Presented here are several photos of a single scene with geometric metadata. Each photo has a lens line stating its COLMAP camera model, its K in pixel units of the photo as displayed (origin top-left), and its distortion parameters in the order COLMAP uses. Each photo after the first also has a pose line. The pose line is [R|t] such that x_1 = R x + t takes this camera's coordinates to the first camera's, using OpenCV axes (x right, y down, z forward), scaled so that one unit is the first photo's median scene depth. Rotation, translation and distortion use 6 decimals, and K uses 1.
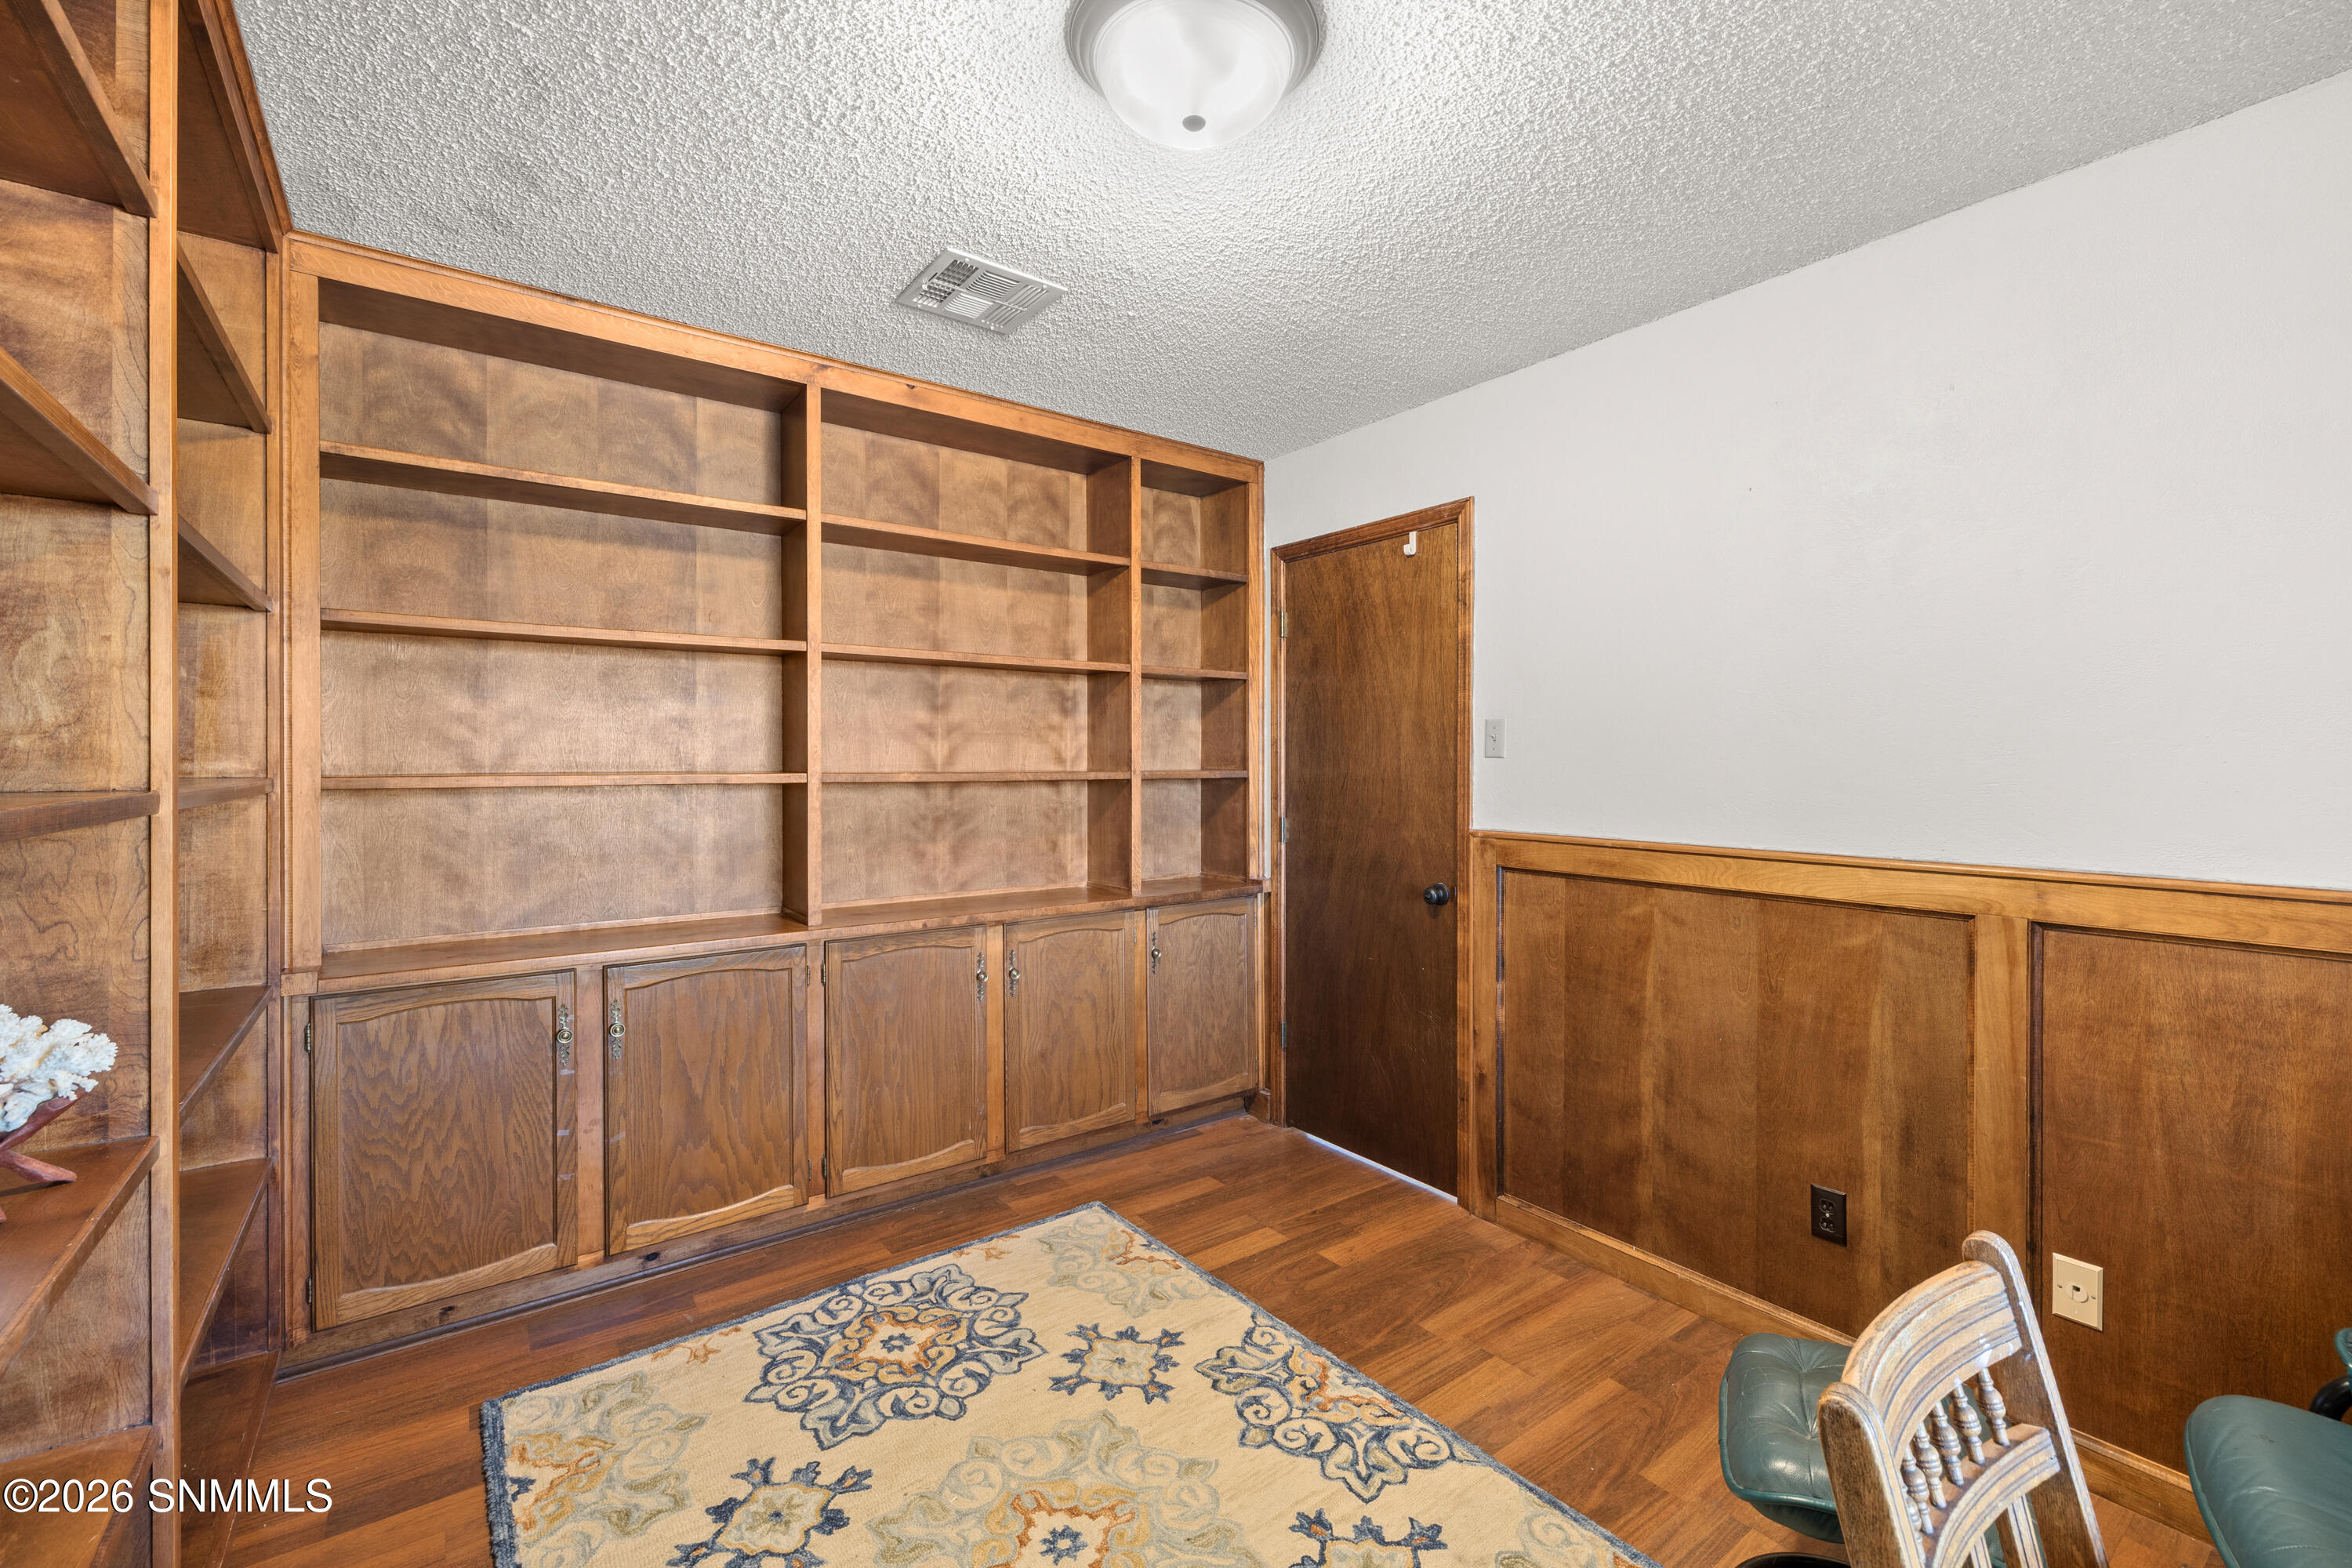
lens RADIAL K [[985.6, 0, 1172.3], [0, 985.6, 774.7], [0, 0, 1]] dist [0.000338, 0.000343]
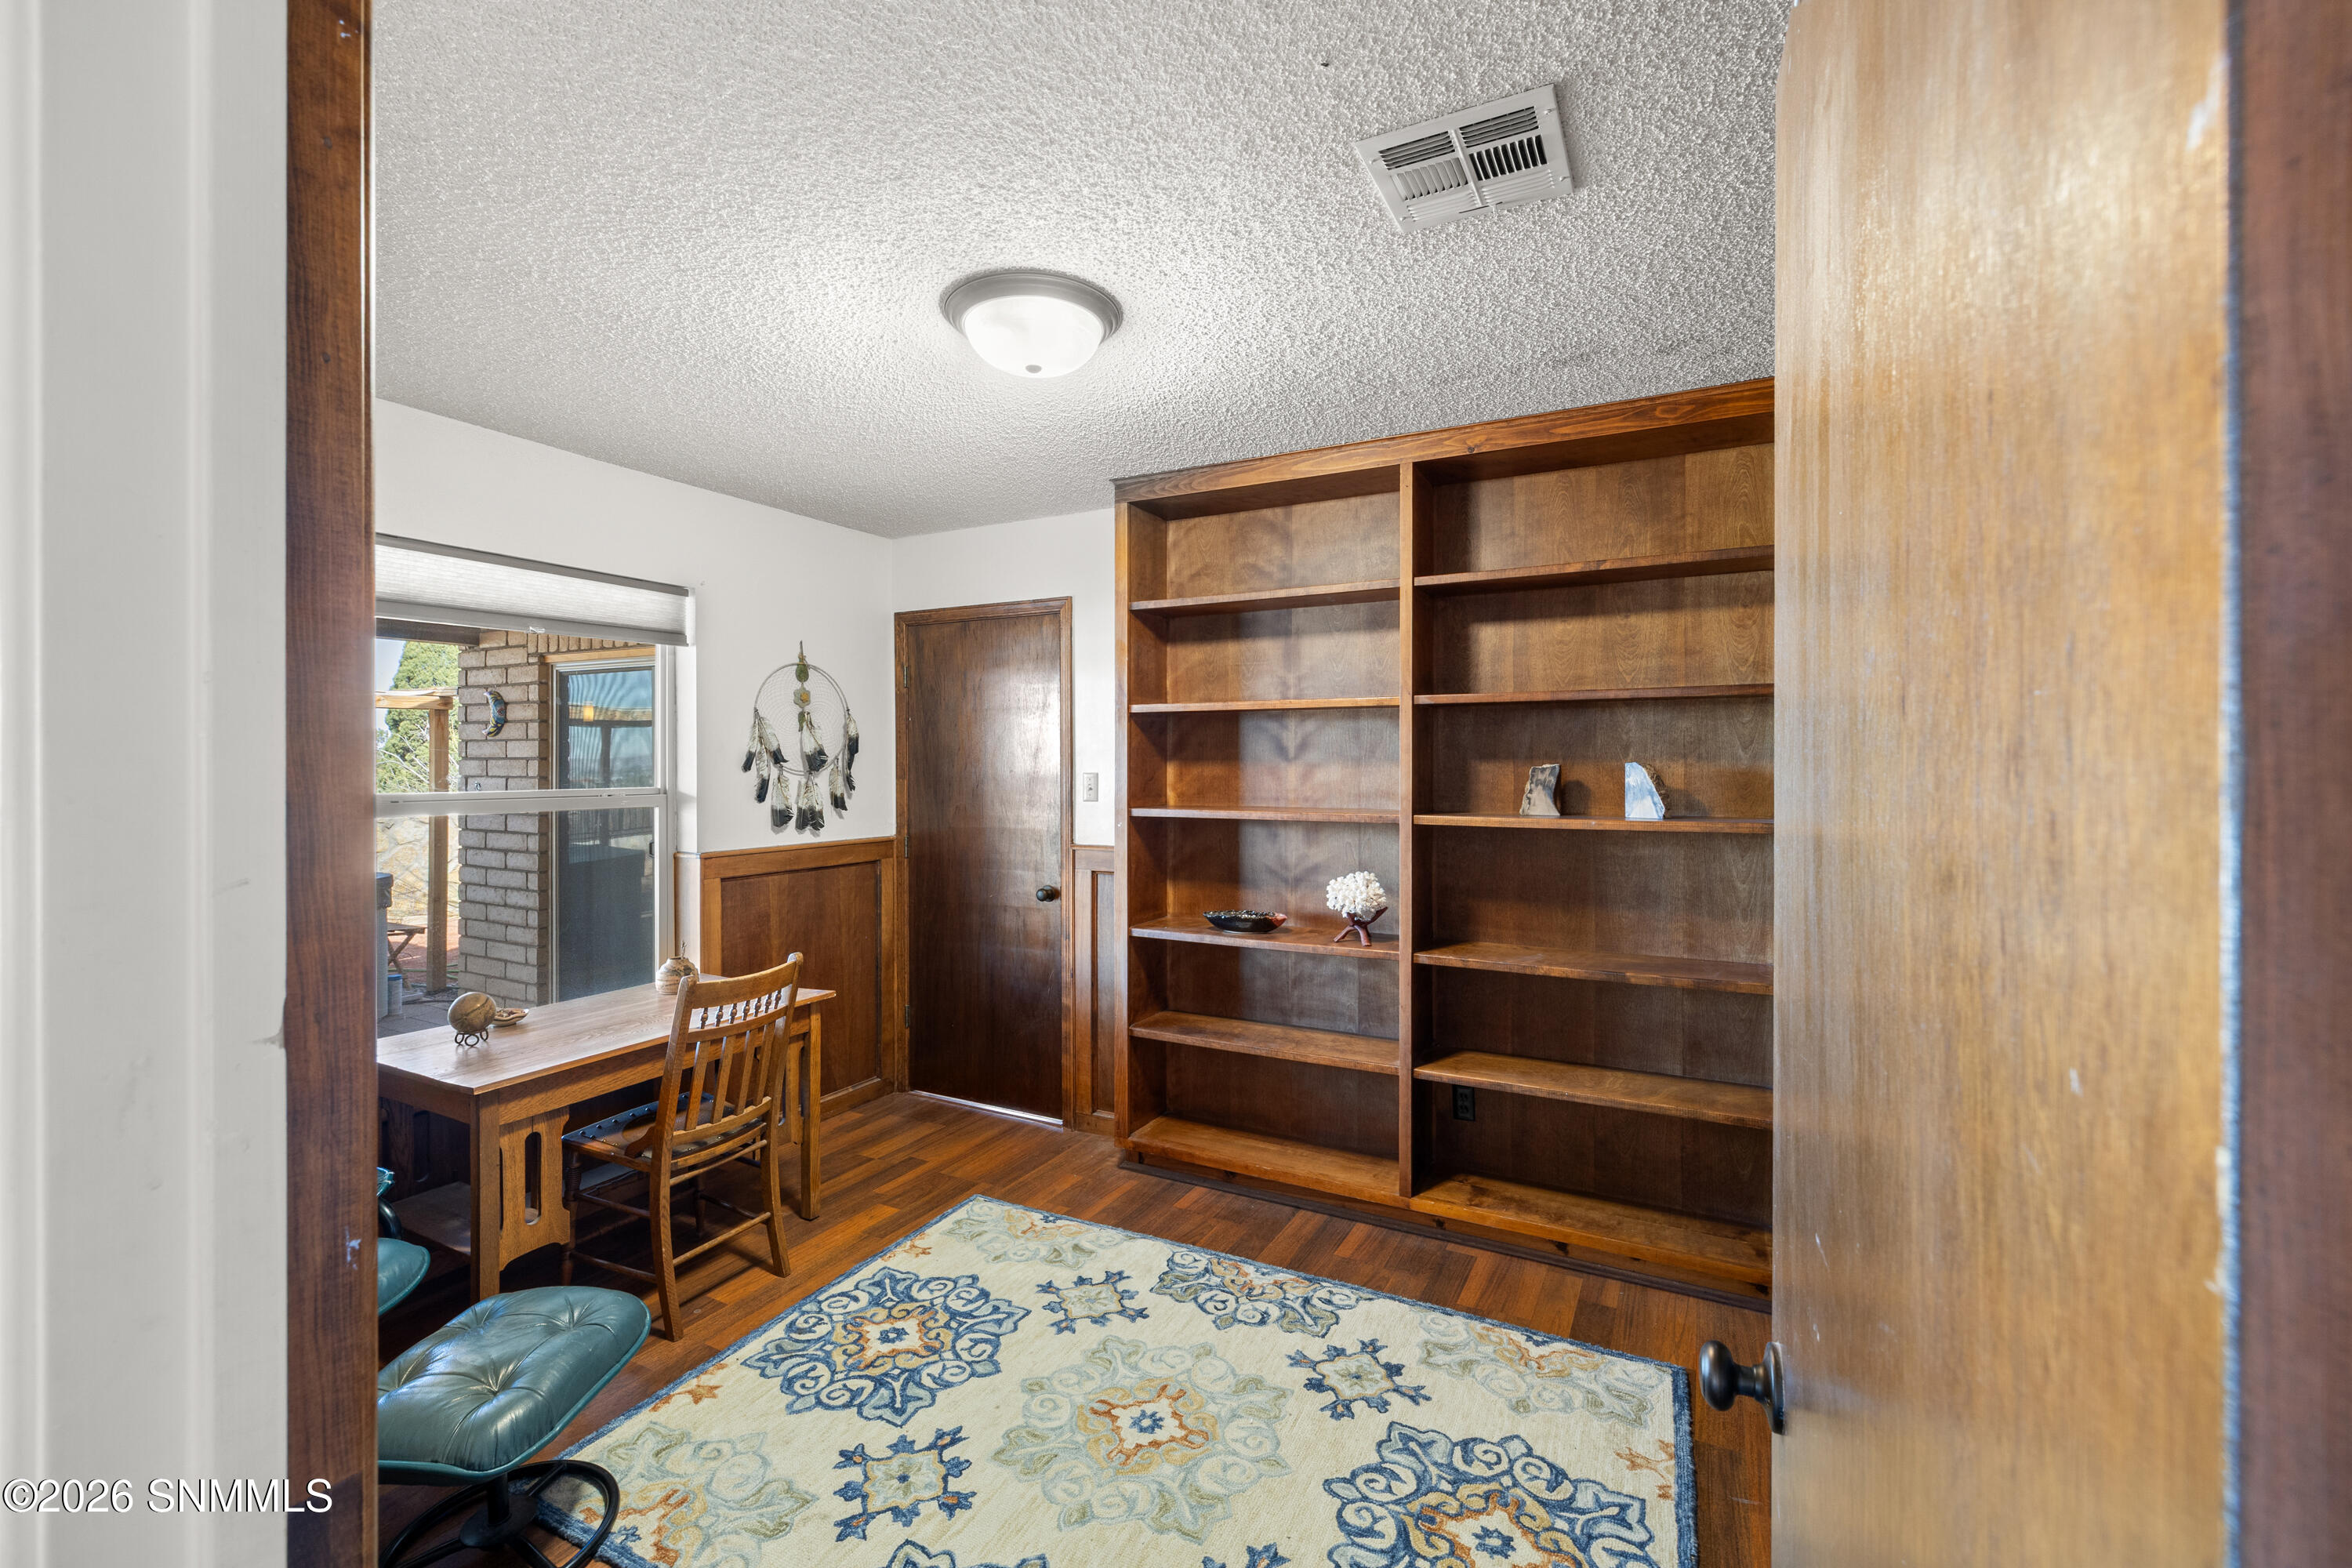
lens RADIAL K [[985.6, 0, 1172.3], [0, 985.6, 774.7], [0, 0, 1]] dist [0.000338, 0.000343]
pose [[-0.902441, 0.001263, -0.430811, 0.369683], [-0.006014, 0.999861, 0.015530, -0.079095], [0.430770, 0.016606, -0.902309, 1.930719]]
